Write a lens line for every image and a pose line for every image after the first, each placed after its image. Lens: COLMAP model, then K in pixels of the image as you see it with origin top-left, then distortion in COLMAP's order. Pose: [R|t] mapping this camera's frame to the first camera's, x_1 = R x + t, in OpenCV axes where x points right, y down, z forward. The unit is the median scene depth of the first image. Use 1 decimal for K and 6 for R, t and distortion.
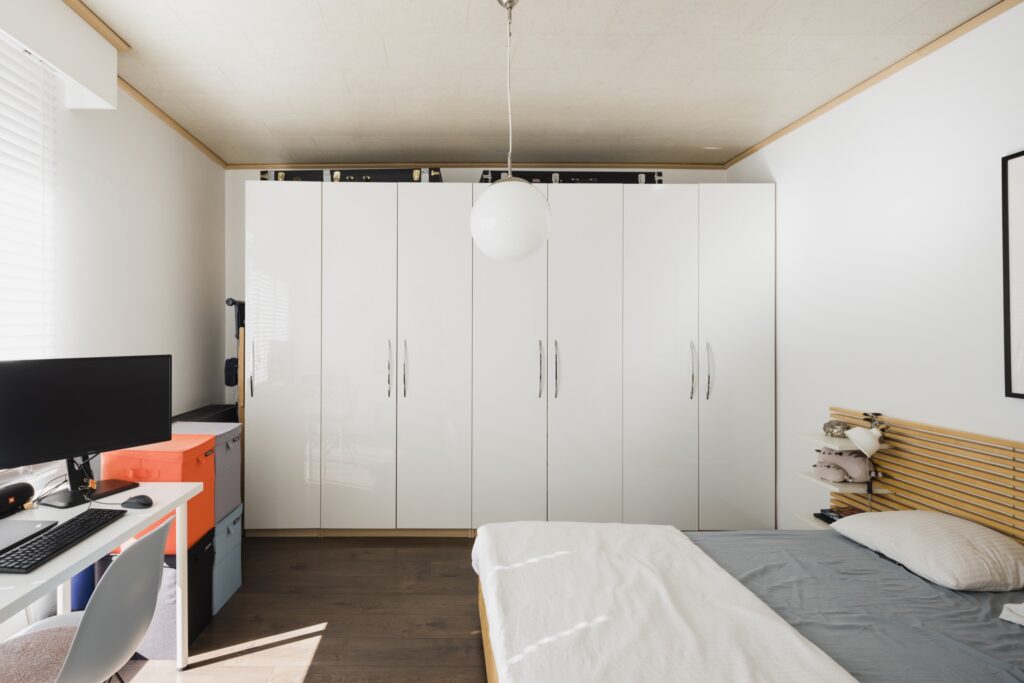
lens RADIAL K [[503.8, 0, 508.6], [0, 503.8, 336.2], [0, 0, 1]] dist [0.008656, -0.001991]
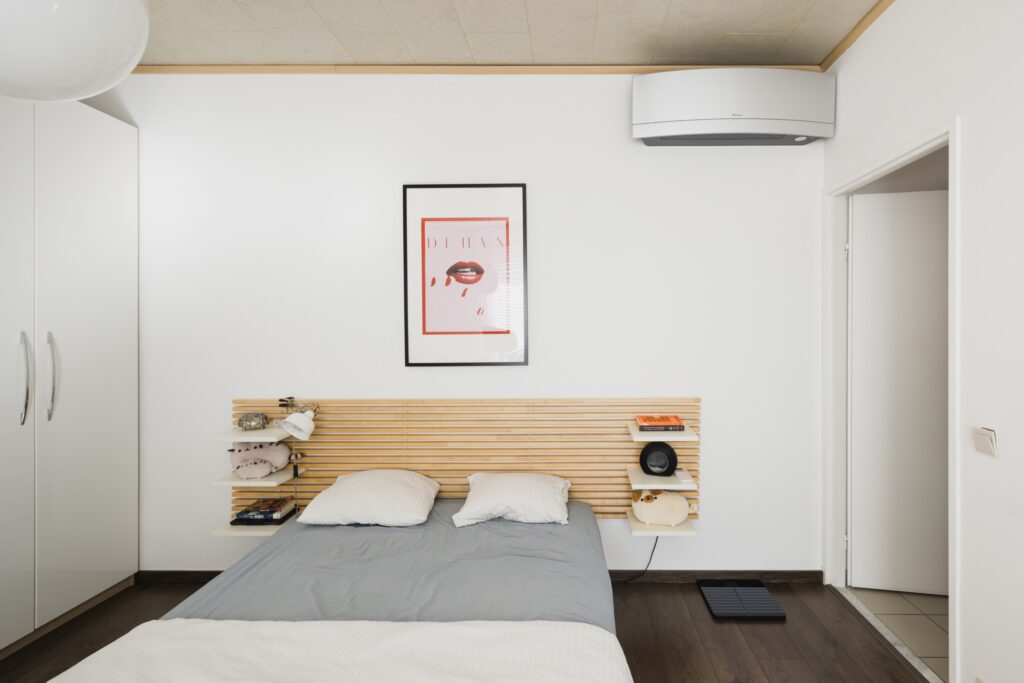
lens RADIAL K [[503.8, 0, 478.8], [0, 503.8, 330.5], [0, 0, 1]] dist [0.008656, -0.001991]
pose [[0.146430, -0.009471, 0.989176, -0.231325], [0.009507, 0.999921, 0.008166, 0.012754], [-0.989175, 0.008208, 0.146508, 0.488307]]
